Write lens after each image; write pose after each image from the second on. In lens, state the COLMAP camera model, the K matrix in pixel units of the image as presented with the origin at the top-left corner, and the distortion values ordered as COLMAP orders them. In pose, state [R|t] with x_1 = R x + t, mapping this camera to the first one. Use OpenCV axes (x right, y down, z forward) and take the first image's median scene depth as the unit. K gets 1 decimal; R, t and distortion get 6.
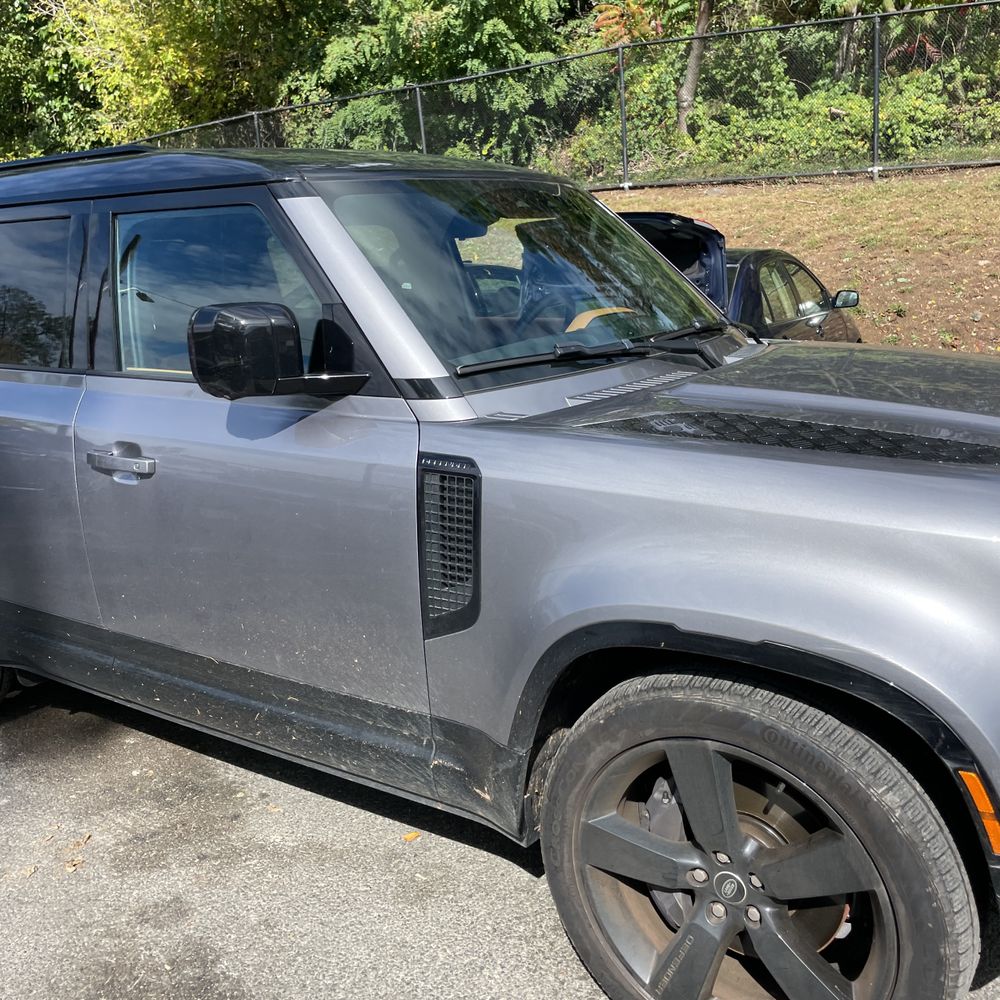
lens RADIAL K [[993.1, 0, 501.0], [0, 993.1, 502.3], [0, 0, 1]] dist [0.155283, -0.266382]
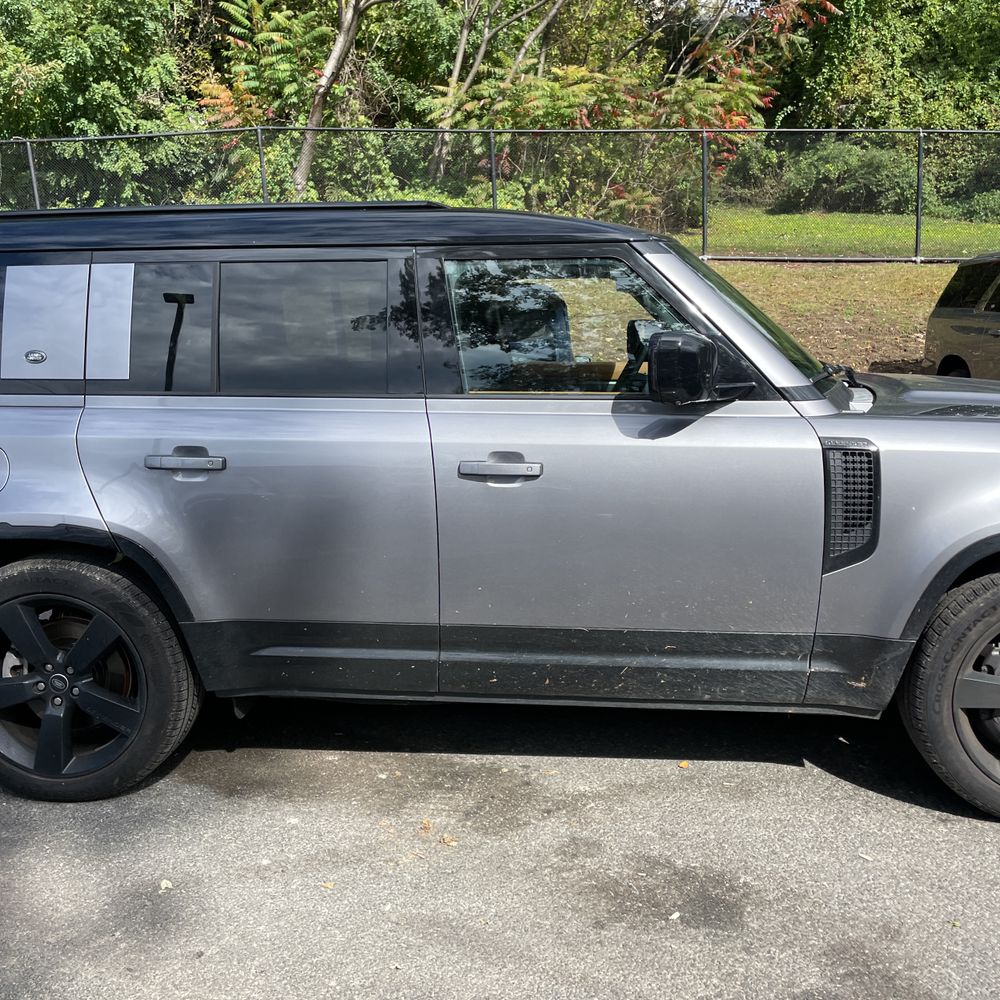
lens RADIAL K [[1004.7, 0, 500.0], [0, 1004.7, 500.0], [0, 0, 1]] dist [0.082608, -0.107736]
pose [[0.878857, -0.050579, 0.474396, -0.942749], [0.086905, 0.994700, -0.054945, 0.061656], [-0.469103, 0.089517, 0.878595, -0.018191]]
